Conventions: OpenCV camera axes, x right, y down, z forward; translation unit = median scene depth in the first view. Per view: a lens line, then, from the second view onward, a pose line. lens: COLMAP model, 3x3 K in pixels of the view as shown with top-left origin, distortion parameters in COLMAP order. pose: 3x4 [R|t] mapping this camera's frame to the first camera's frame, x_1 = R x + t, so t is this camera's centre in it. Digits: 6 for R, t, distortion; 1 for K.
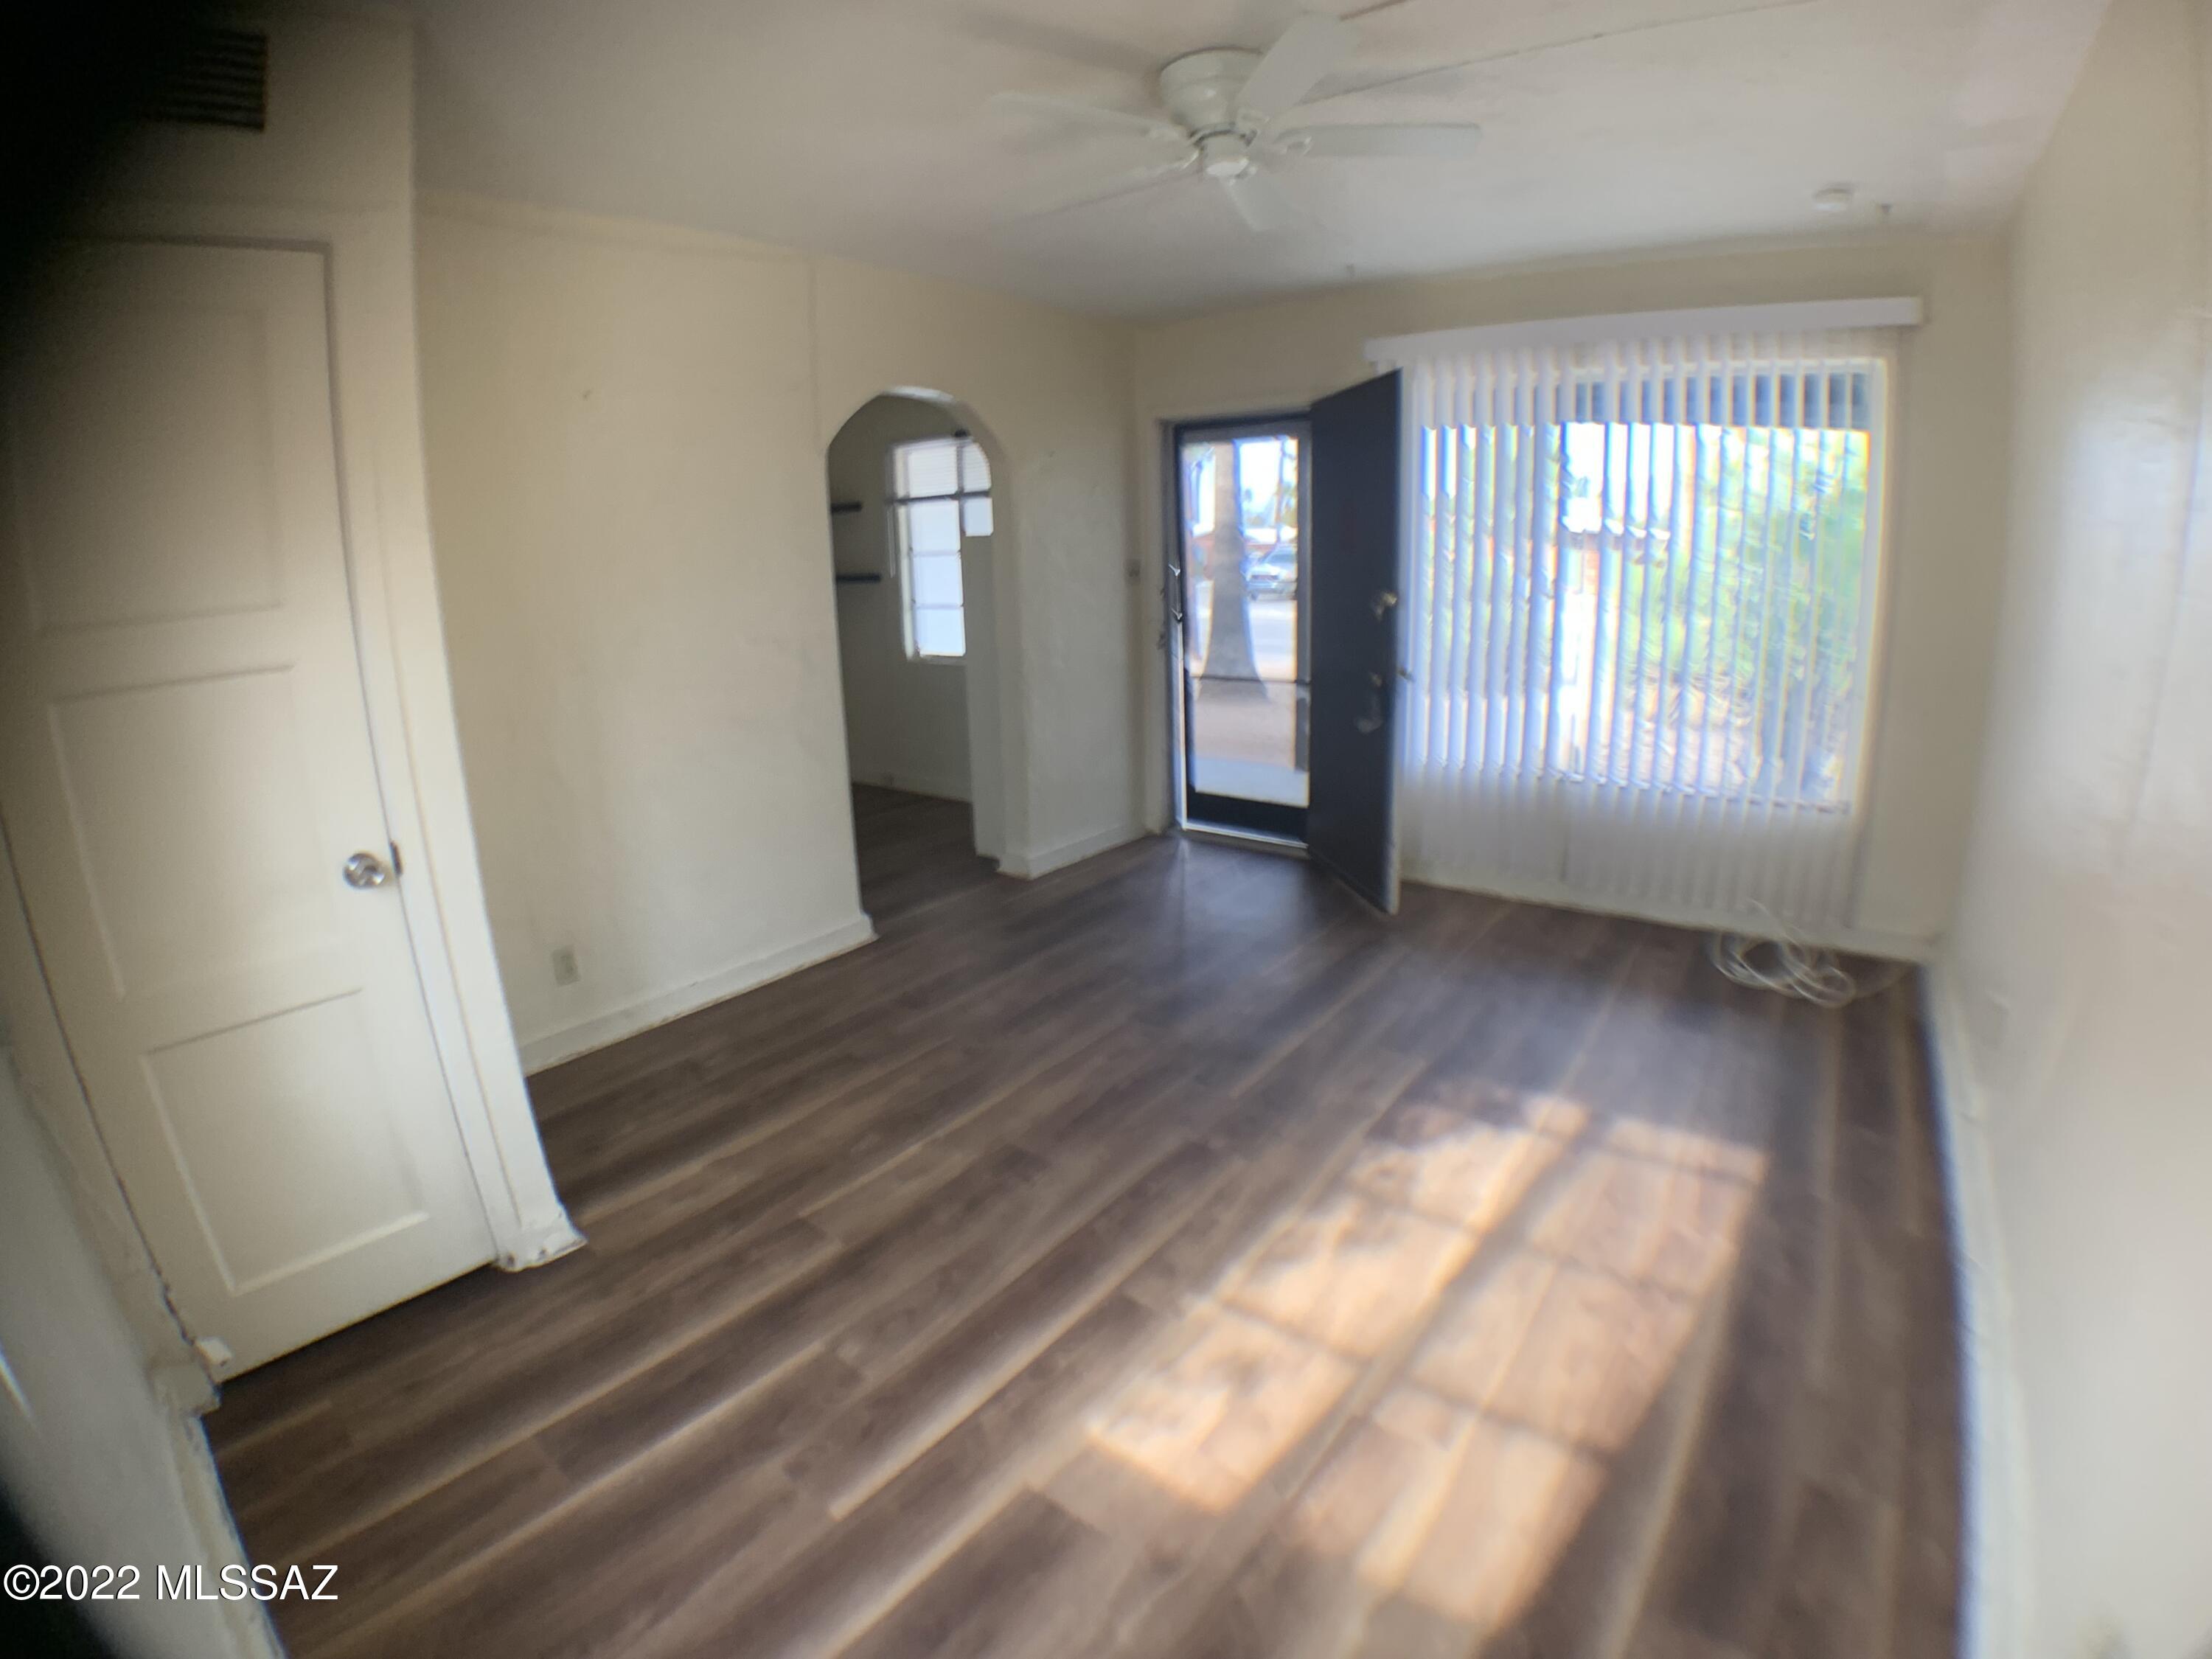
lens RADIAL K [[1027.7, 0, 1116.9], [0, 1027.7, 787.9], [0, 0, 1]] dist [-0.174627, 0.027945]
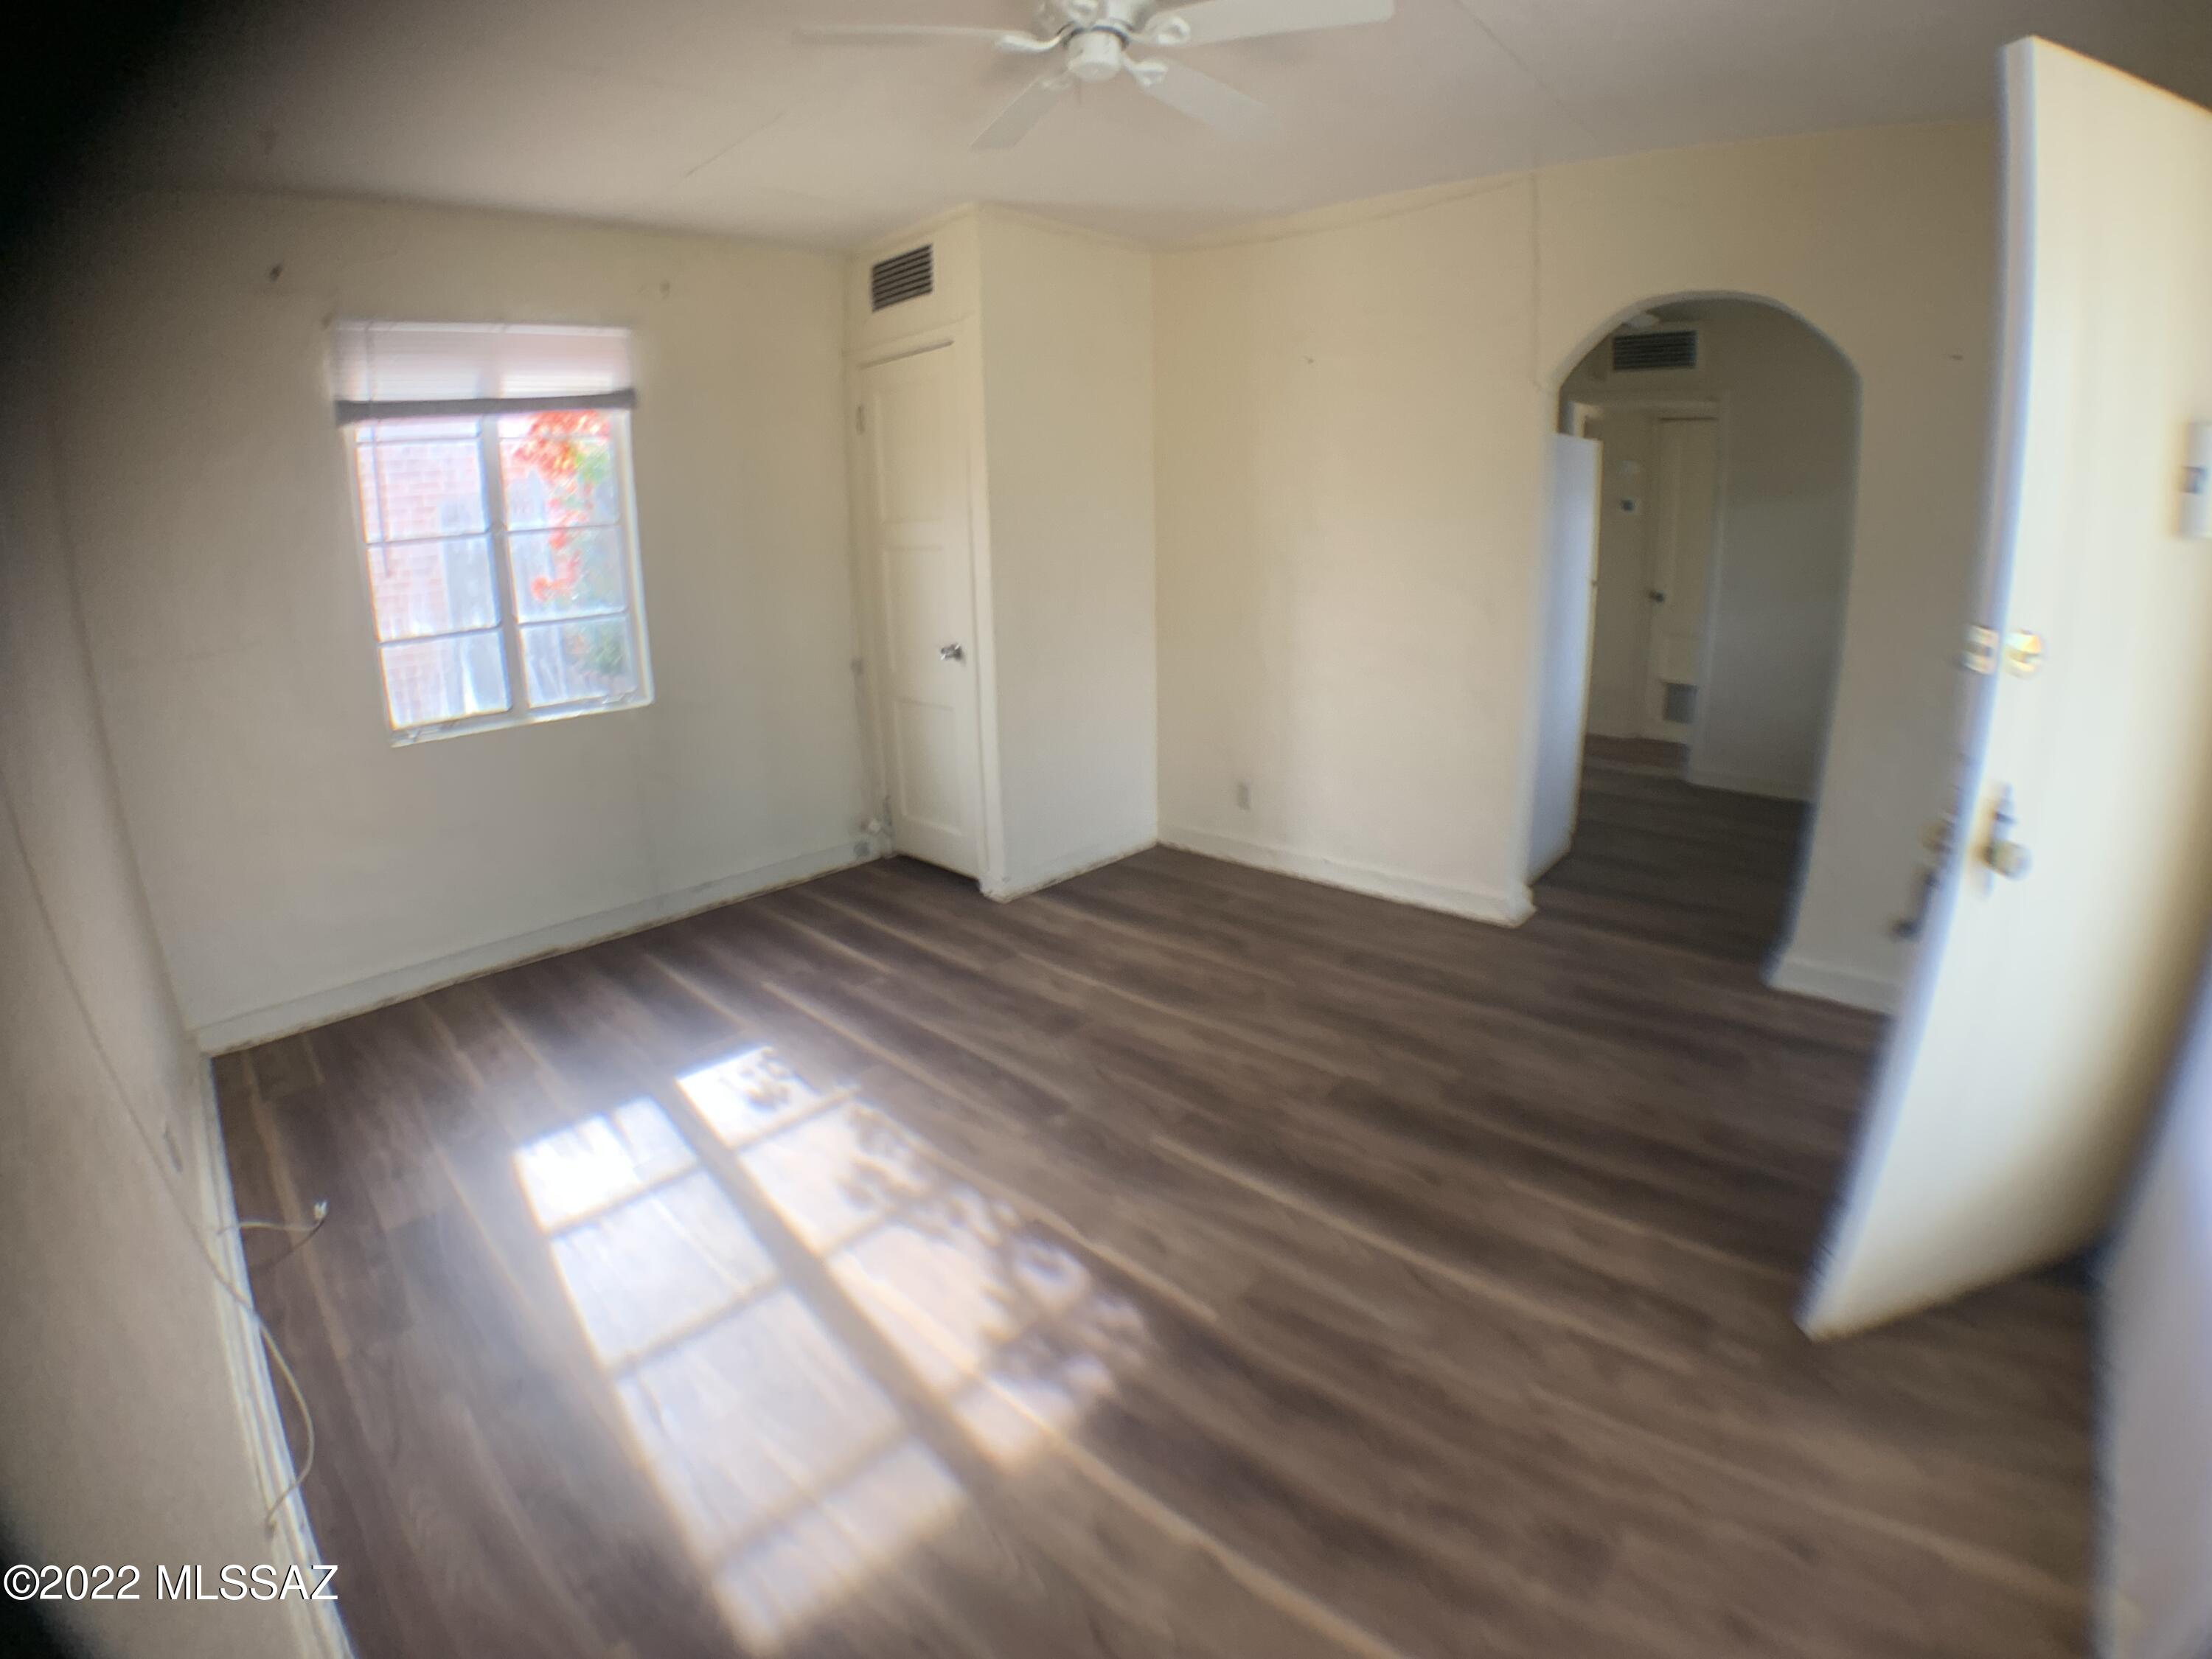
lens RADIAL K [[1016.7, 0, 1126.7], [0, 1016.7, 785.4], [0, 0, 1]] dist [-0.175516, 0.027091]
pose [[-0.098381, 0.279332, -0.955141, 0.991642], [-0.193365, 0.936139, 0.293691, -0.266681], [0.976182, 0.213584, -0.038086, 1.099308]]
